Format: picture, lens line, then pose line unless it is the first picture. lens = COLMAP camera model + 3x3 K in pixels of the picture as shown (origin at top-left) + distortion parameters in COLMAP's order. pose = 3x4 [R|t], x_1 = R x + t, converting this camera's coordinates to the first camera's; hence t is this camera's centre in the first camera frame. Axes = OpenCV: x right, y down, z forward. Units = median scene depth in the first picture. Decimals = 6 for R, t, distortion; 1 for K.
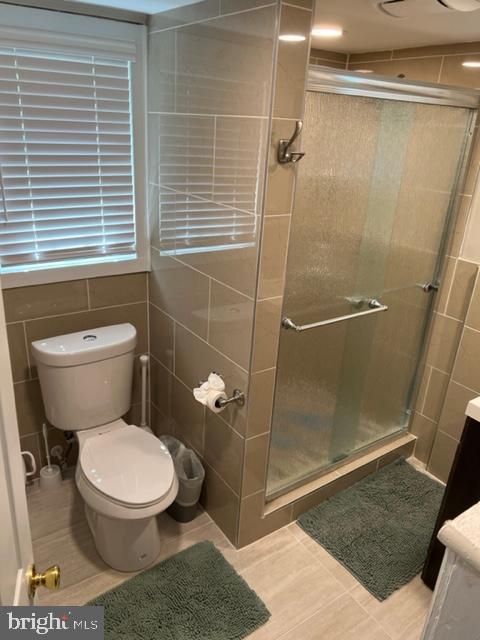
lens RADIAL K [[481.1, 0, 239.1], [0, 481.1, 316.7], [0, 0, 1]] dist [0.075446, -0.091795]
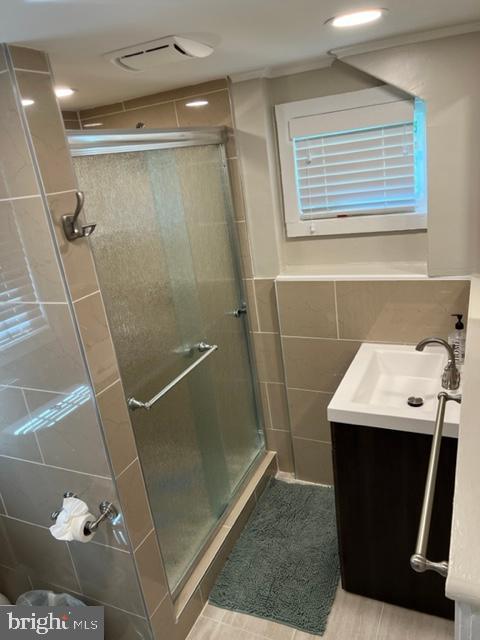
lens RADIAL K [[481.1, 0, 239.1], [0, 481.1, 316.7], [0, 0, 1]] dist [0.075446, -0.091795]
pose [[0.851238, -0.319172, 0.416561, -0.044742], [0.351932, 0.936023, -0.001981, -0.056450], [-0.389279, 0.148288, 0.909106, 0.077640]]
